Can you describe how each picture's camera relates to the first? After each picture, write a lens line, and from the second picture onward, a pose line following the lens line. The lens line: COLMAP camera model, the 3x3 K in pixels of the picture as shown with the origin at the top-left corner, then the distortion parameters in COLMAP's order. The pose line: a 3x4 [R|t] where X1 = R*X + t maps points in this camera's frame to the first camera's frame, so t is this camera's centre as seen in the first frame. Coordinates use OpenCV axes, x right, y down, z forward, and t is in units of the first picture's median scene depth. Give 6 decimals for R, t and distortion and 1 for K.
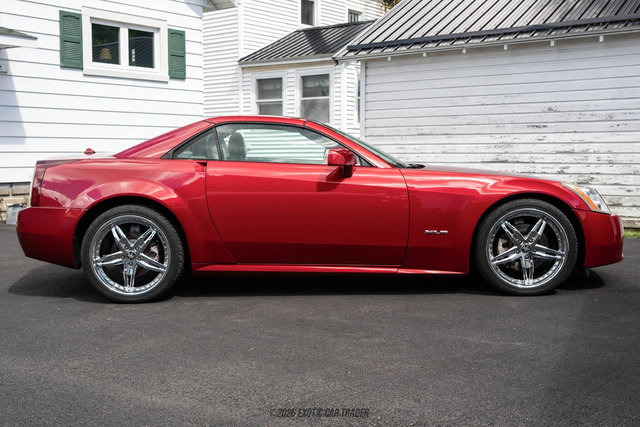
lens RADIAL K [[767.1, 0, 291.7], [0, 767.1, 213.8], [0, 0, 1]] dist [-0.017404, -0.007470]
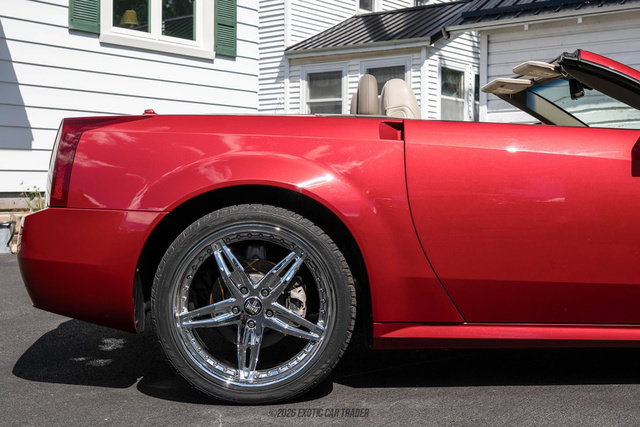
lens RADIAL K [[861.1, 0, 321.9], [0, 861.1, 185.9], [0, 0, 1]] dist [-0.010018, -0.004679]
pose [[0.999635, 0.007762, 0.025886, -0.094504], [-0.005786, 0.997126, -0.075542, 0.009791], [-0.026398, 0.075364, 0.996807, 0.230620]]
